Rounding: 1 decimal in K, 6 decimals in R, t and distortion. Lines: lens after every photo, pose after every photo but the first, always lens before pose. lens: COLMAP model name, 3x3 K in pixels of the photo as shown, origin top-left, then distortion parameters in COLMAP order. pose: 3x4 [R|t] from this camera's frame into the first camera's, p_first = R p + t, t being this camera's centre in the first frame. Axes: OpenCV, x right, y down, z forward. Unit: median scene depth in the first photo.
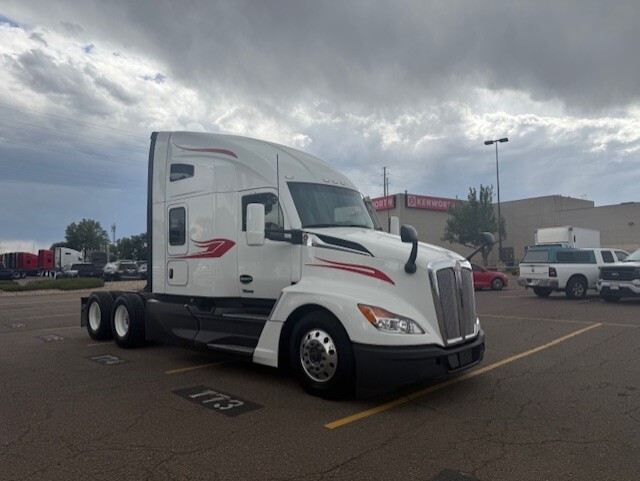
lens RADIAL K [[506.9, 0, 320.0], [0, 506.9, 240.5], [0, 0, 1]] dist [0.001662, 0.000573]
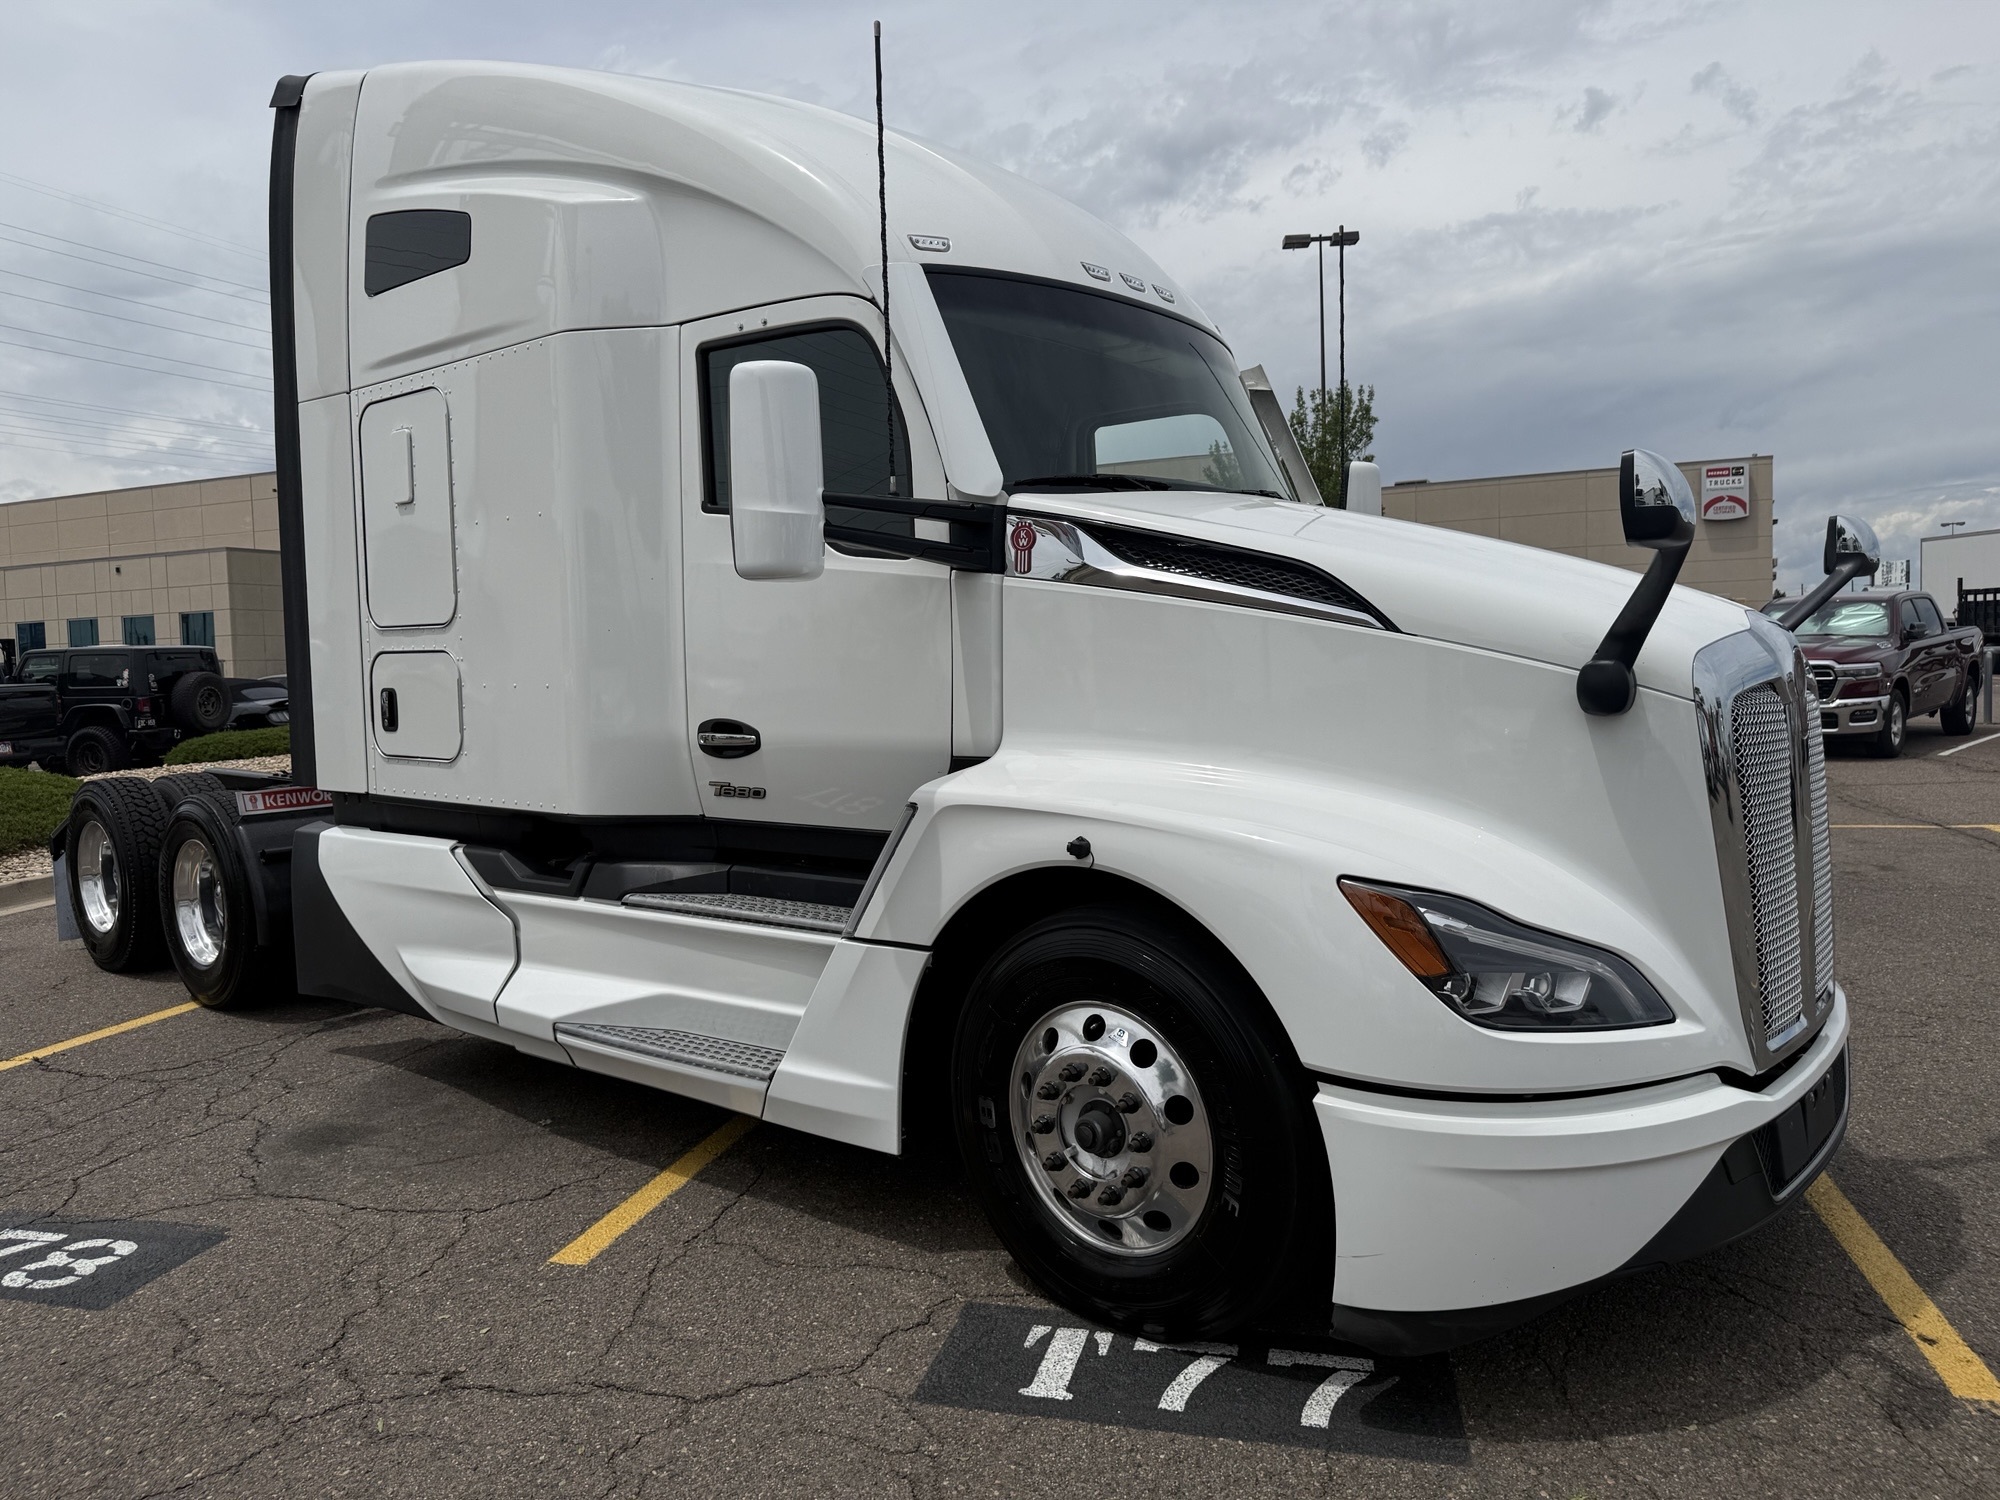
lens RADIAL K [[1360.9, 0, 1030.7], [0, 1360.9, 748.9], [0, 0, 1]] dist [0.007467, 0.002154]
pose [[0.996112, -0.008841, 0.087646, -0.073530], [-0.001044, 0.993696, 0.112106, 0.017201], [-0.088085, -0.111762, 0.989823, 0.443720]]
